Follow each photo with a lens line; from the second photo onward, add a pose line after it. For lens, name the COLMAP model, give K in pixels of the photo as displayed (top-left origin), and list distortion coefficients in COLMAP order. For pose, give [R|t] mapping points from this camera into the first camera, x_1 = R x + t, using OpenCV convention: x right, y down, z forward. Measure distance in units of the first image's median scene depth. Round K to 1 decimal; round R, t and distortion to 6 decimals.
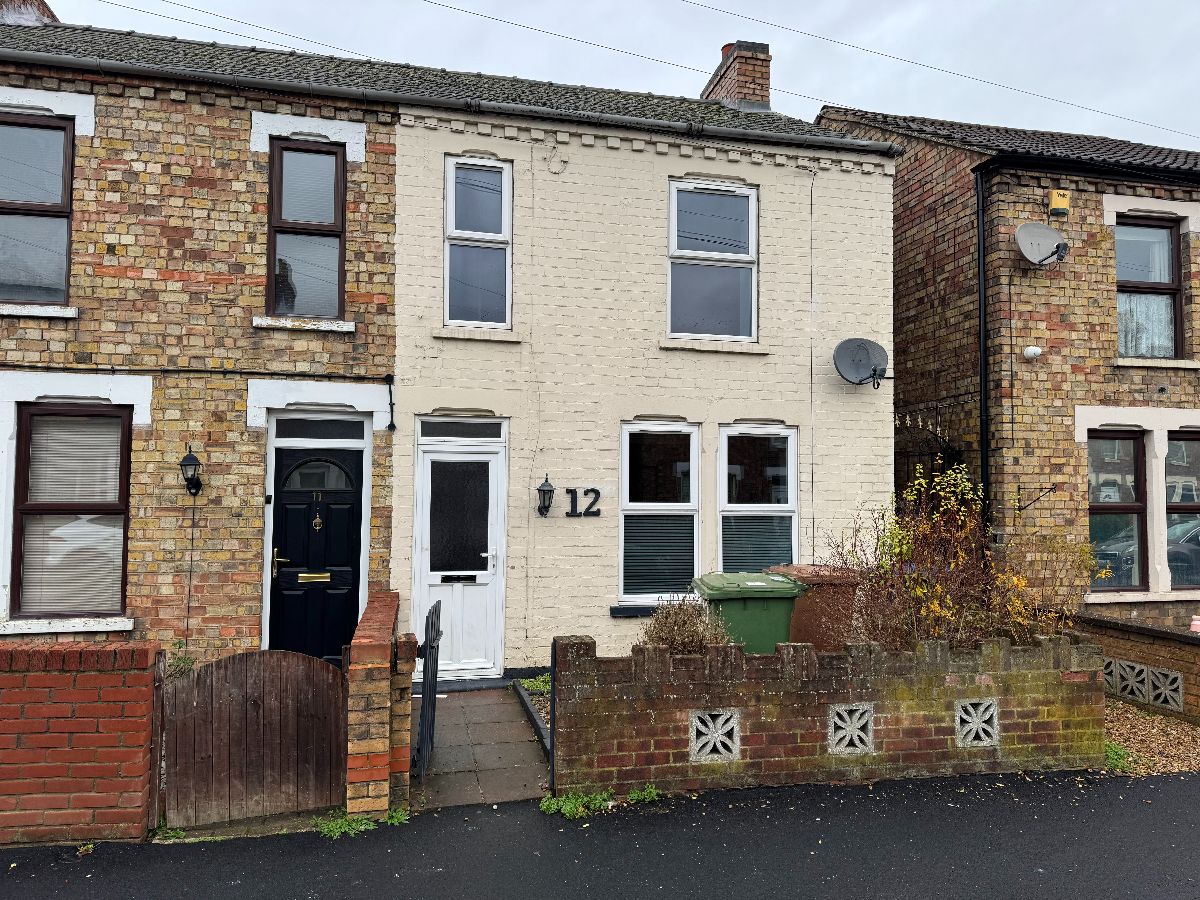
lens RADIAL K [[841.6, 0, 591.5], [0, 841.6, 453.2], [0, 0, 1]] dist [0.042654, -0.021818]
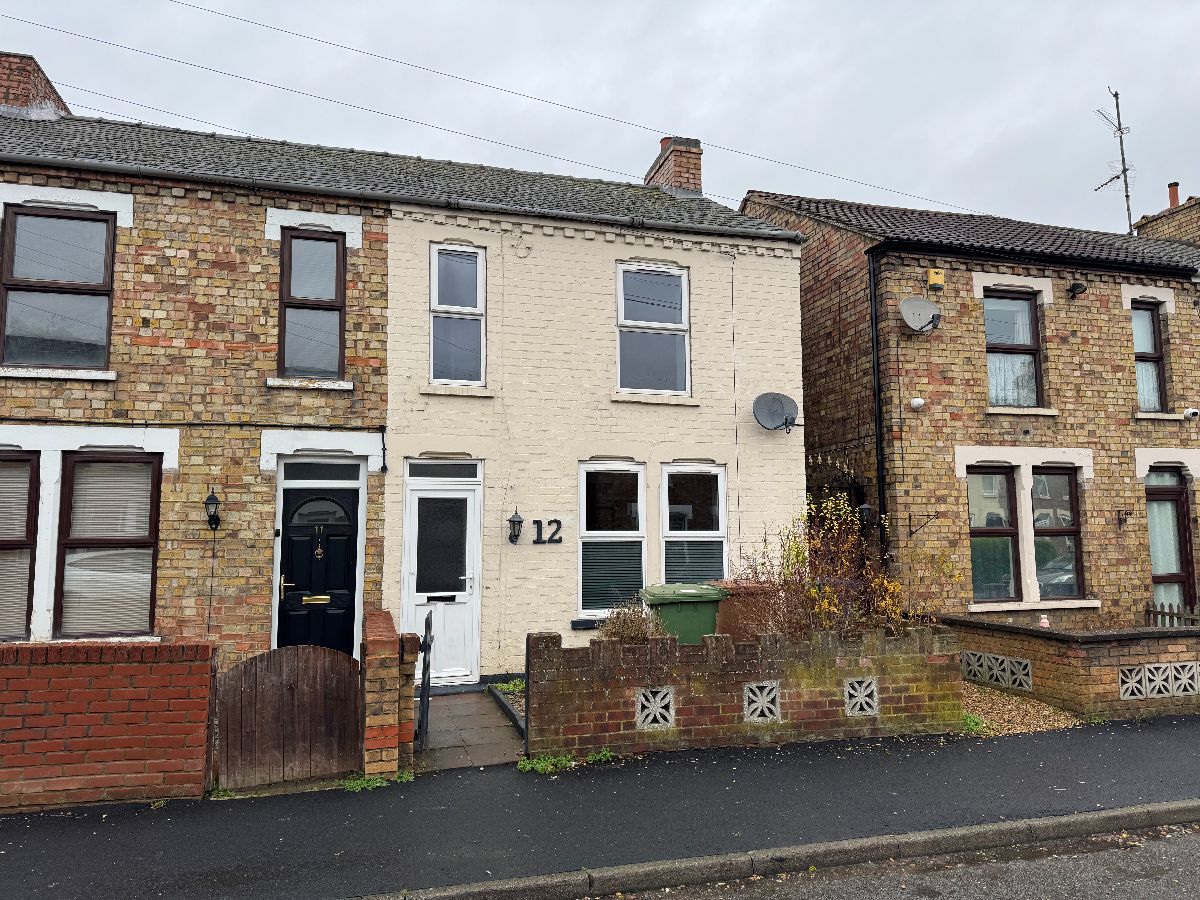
lens RADIAL K [[841.6, 0, 603.3], [0, 841.6, 450.6], [0, 0, 1]] dist [0.042654, -0.021818]
pose [[0.997777, -0.009505, 0.065967, -0.008738], [0.013122, 0.998421, -0.054615, 0.011558], [-0.065344, 0.055360, 0.996326, -0.205253]]
